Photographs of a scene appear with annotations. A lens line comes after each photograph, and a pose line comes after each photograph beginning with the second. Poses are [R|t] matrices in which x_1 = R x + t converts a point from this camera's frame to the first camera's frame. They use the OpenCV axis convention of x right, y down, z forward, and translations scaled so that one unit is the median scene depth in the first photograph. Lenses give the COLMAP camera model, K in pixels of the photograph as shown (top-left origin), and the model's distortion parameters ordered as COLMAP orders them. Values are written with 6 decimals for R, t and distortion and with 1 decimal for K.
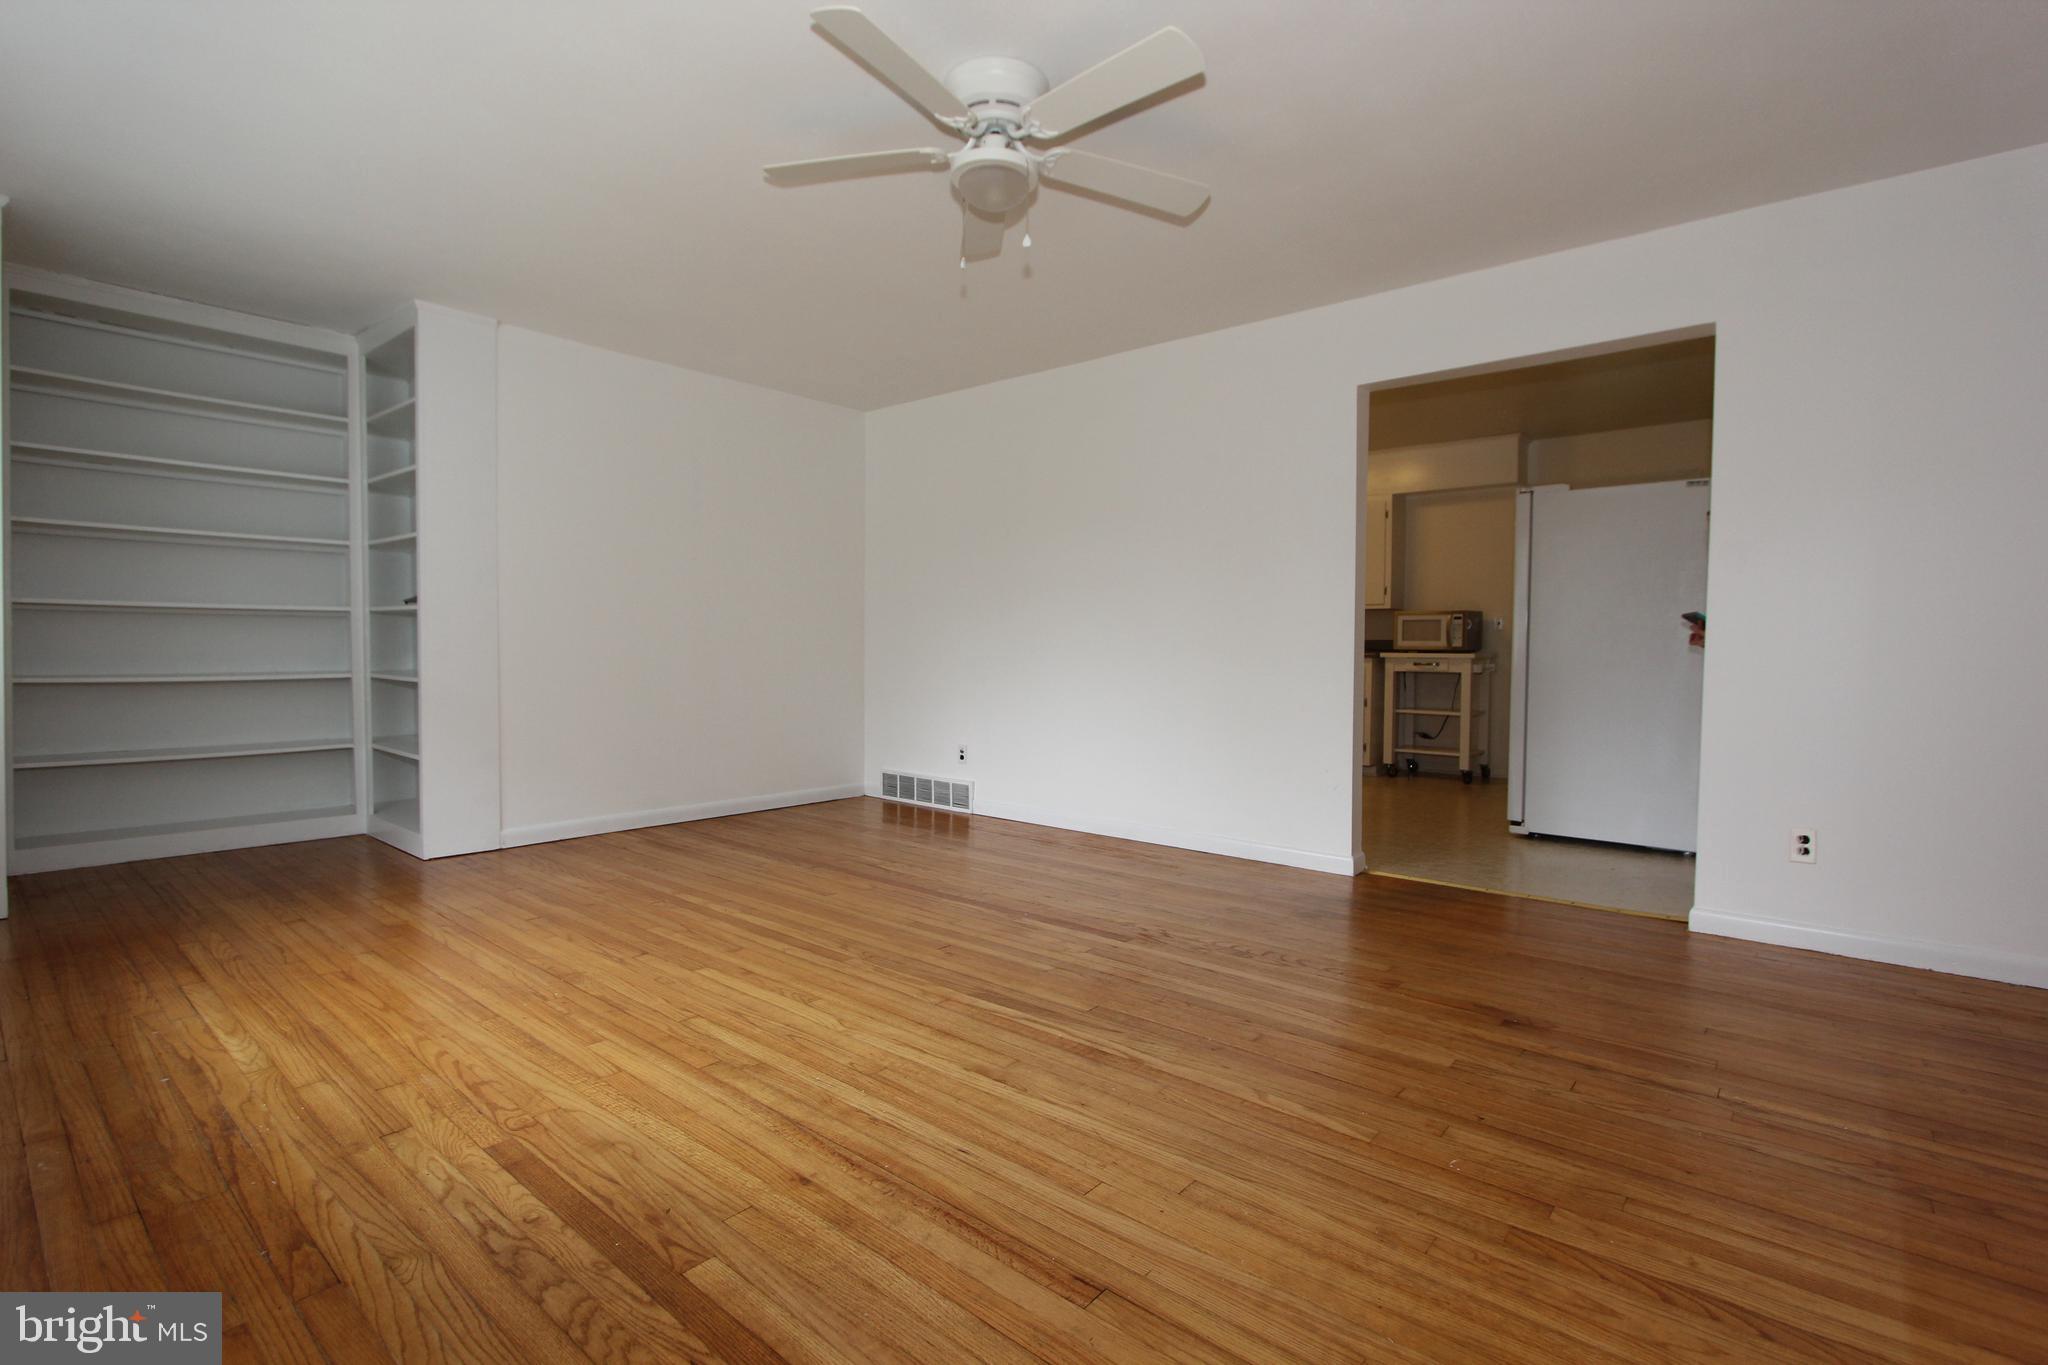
lens RADIAL K [[951.3, 0, 1024.1], [0, 951.3, 688.6], [0, 0, 1]] dist [-0.018119, 0.003379]
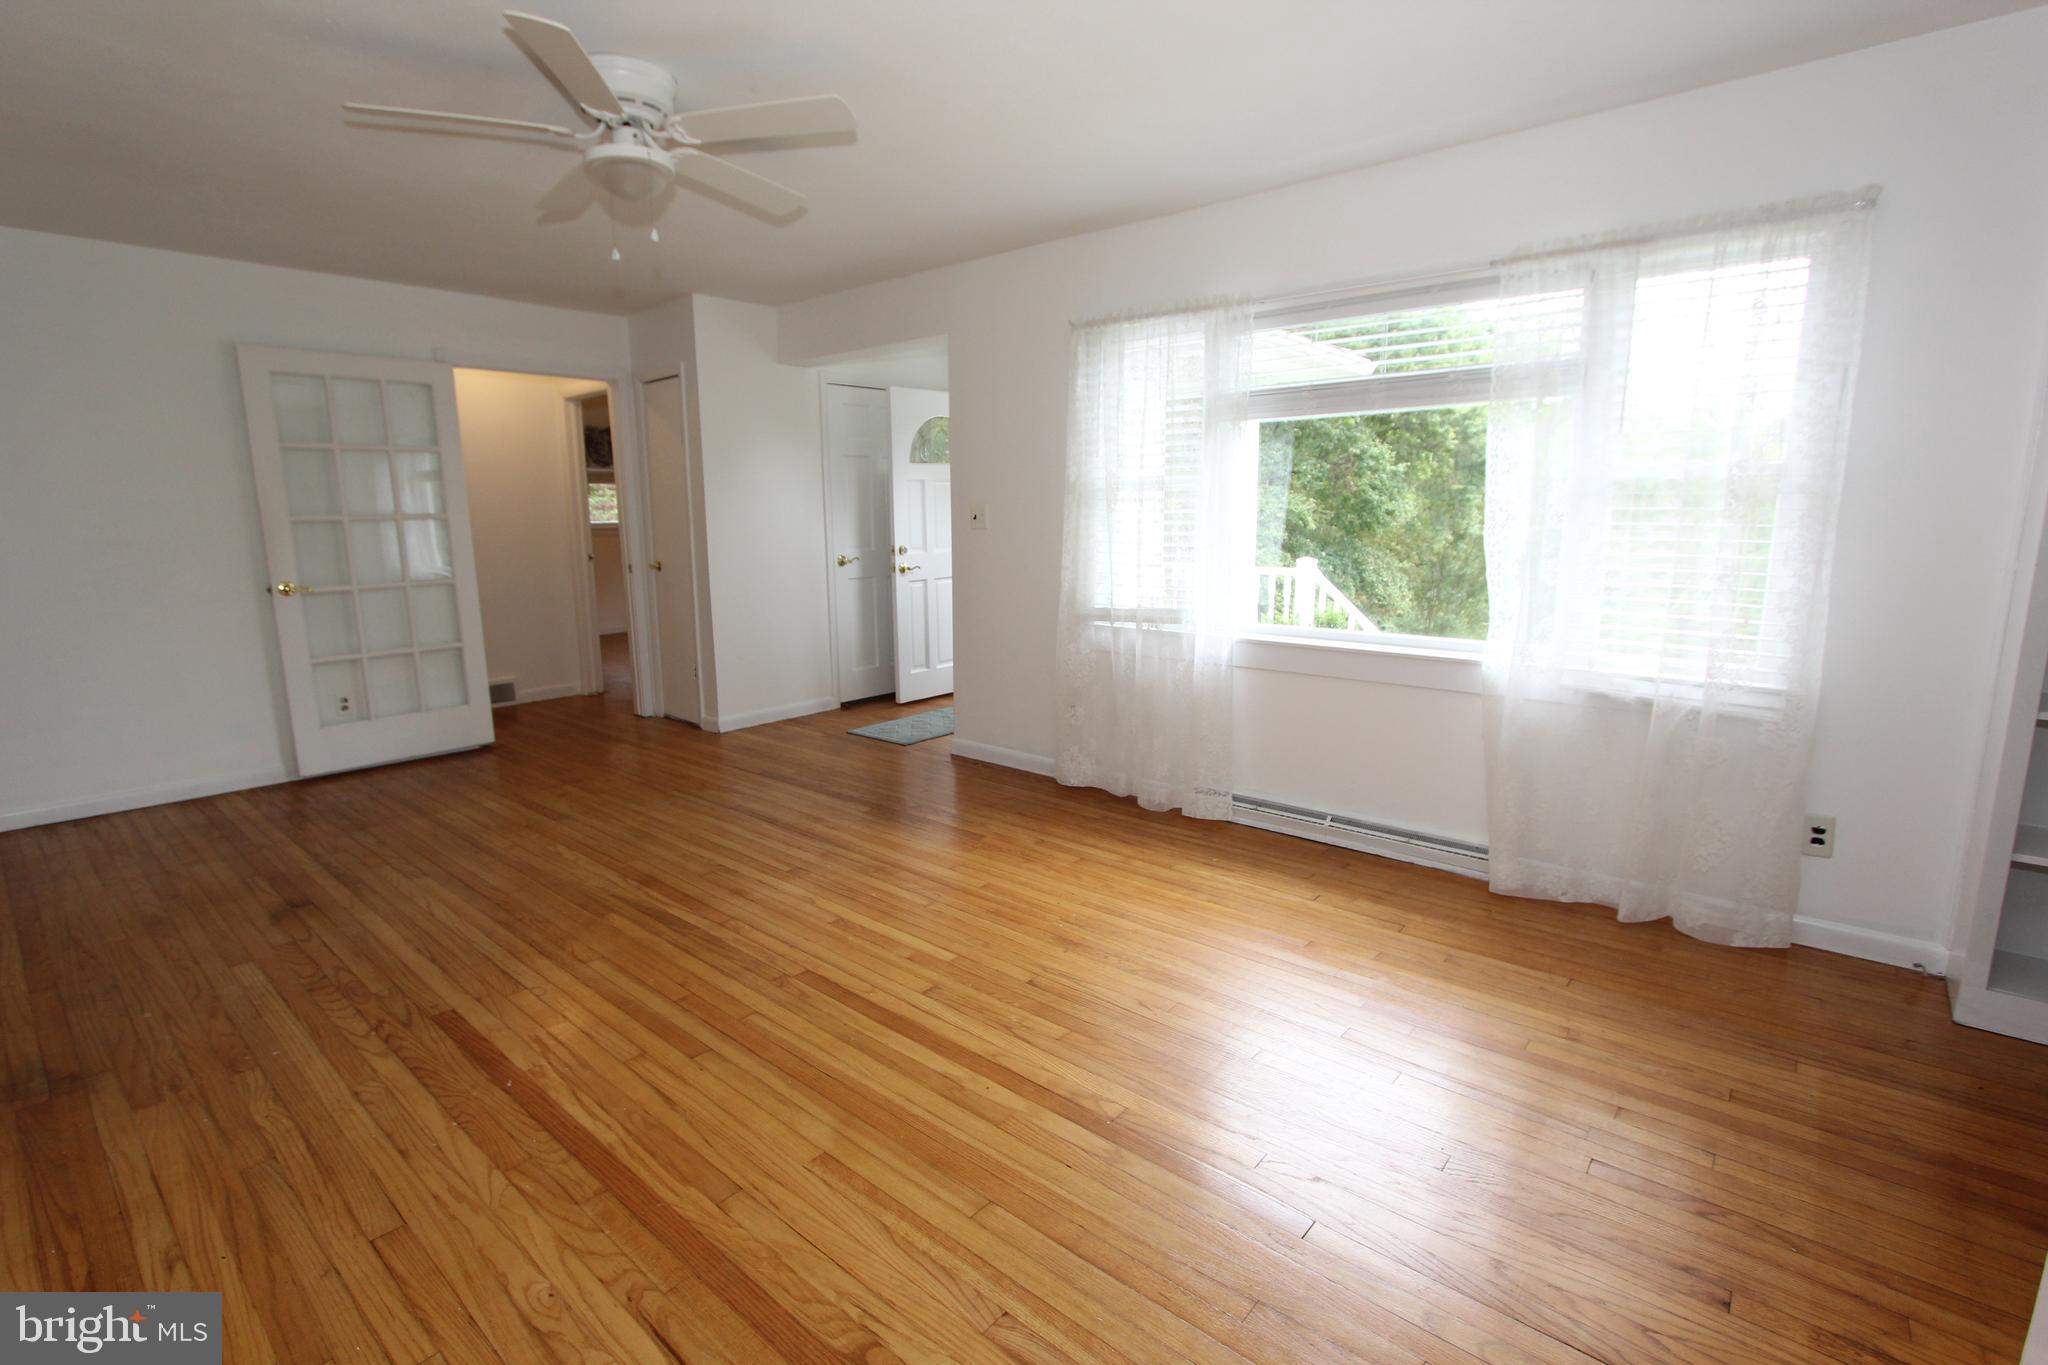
lens RADIAL K [[951.3, 0, 1025.9], [0, 951.3, 685.4], [0, 0, 1]] dist [-0.018119, 0.003379]
pose [[-0.999994, -0.003201, -0.000950, -0.426131], [-0.003331, 0.975745, 0.218886, -0.199467], [0.000227, 0.218888, -0.975750, 1.947854]]
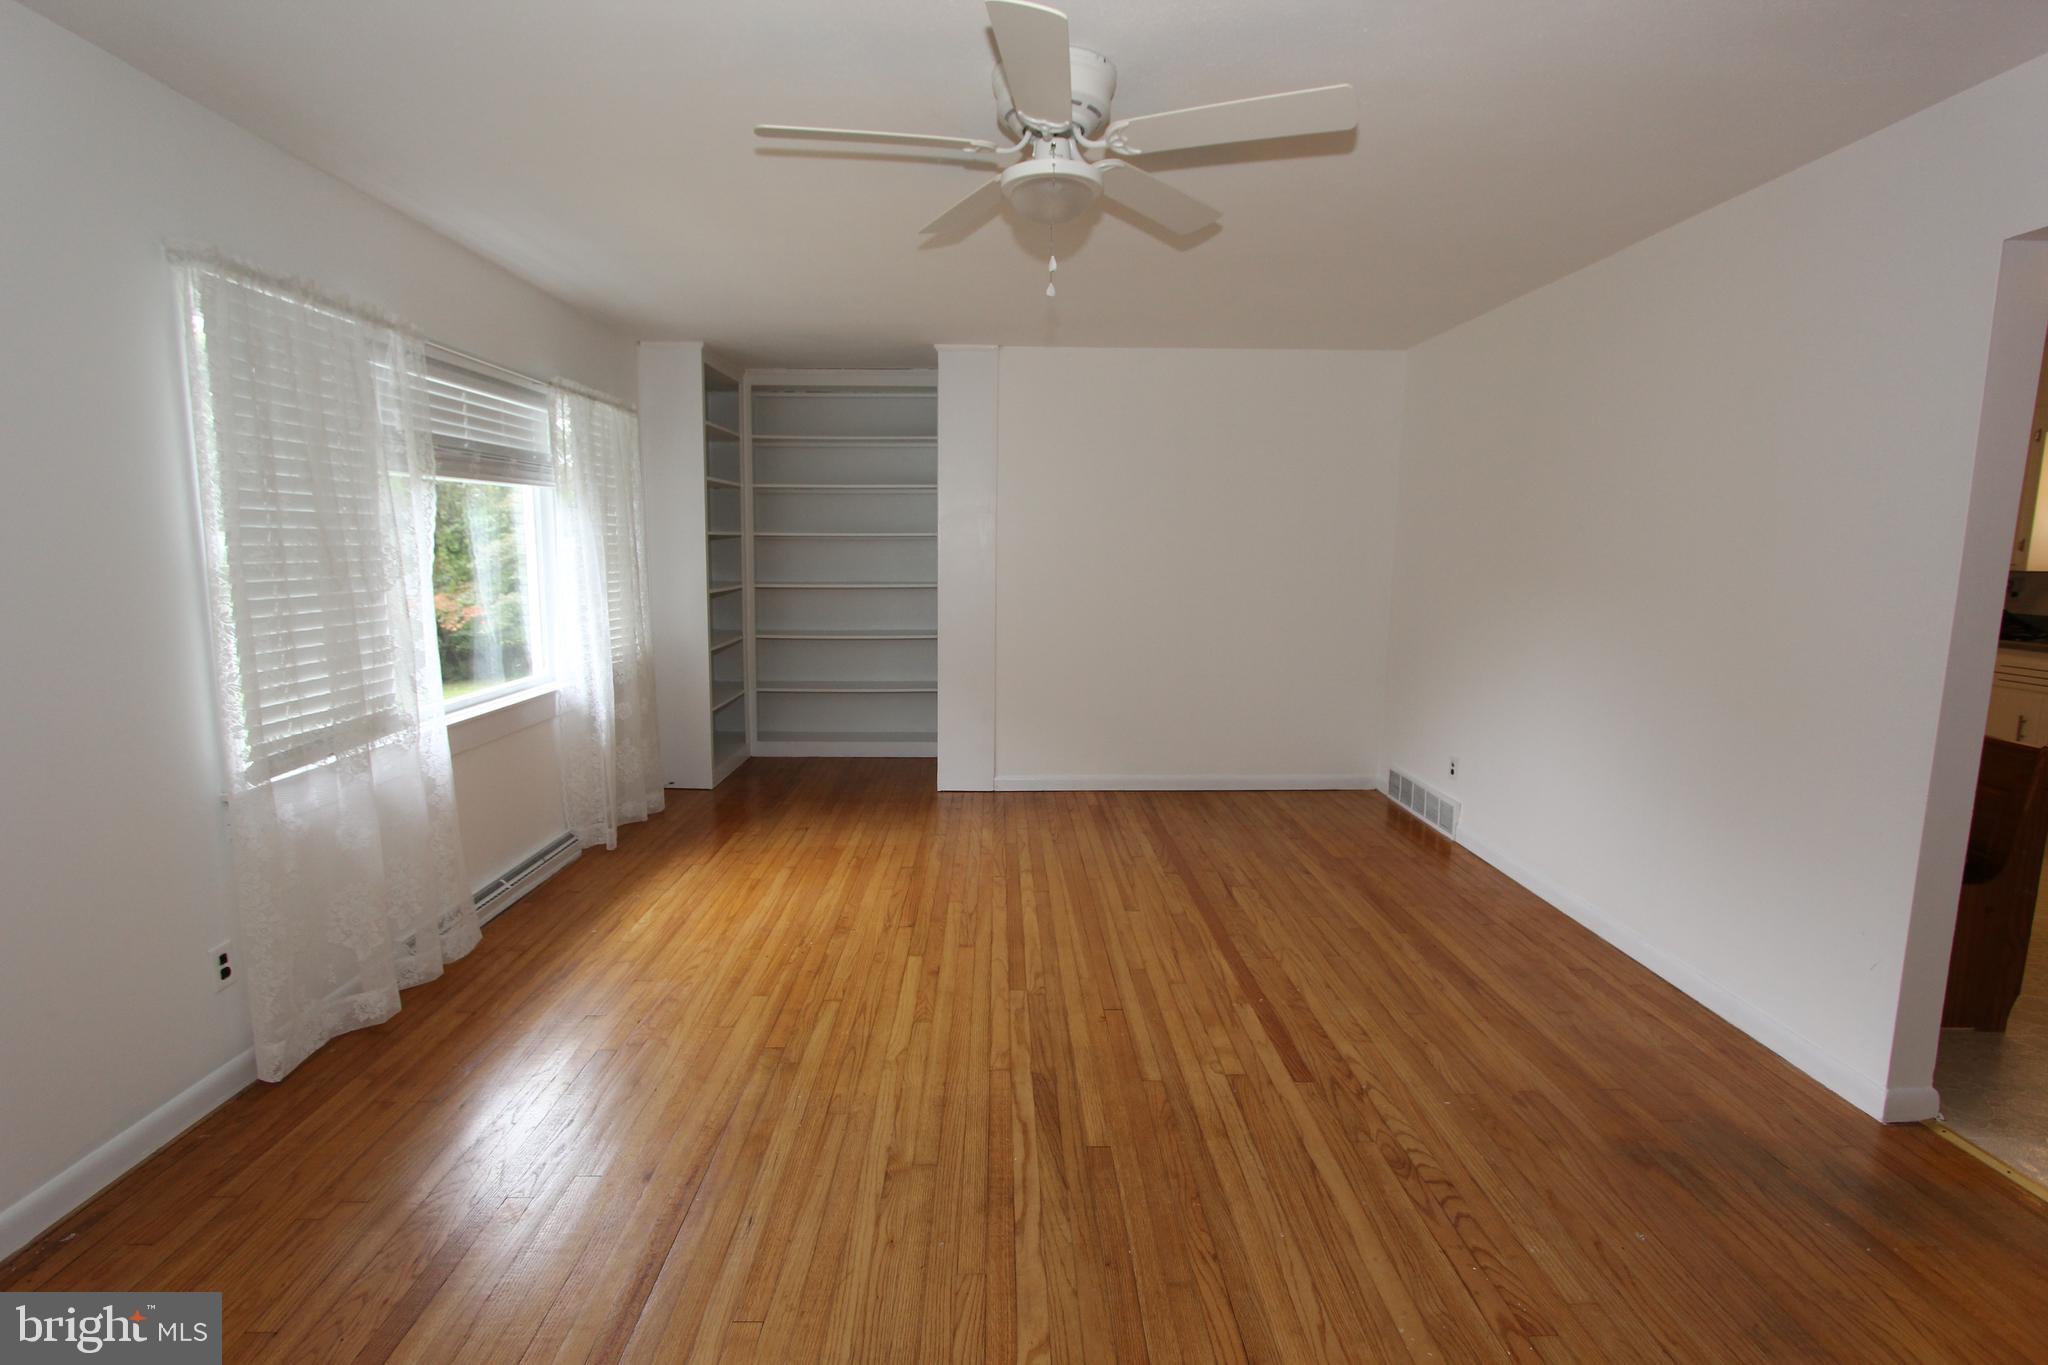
lens RADIAL K [[951.3, 0, 1011.5], [0, 951.3, 679.3], [0, 0, 1]] dist [-0.018119, 0.003379]
pose [[0.660697, 0.100475, -0.743898, 0.578162], [-0.030055, 0.993748, 0.107528, -0.170985], [0.750050, -0.048686, 0.659586, 0.350143]]
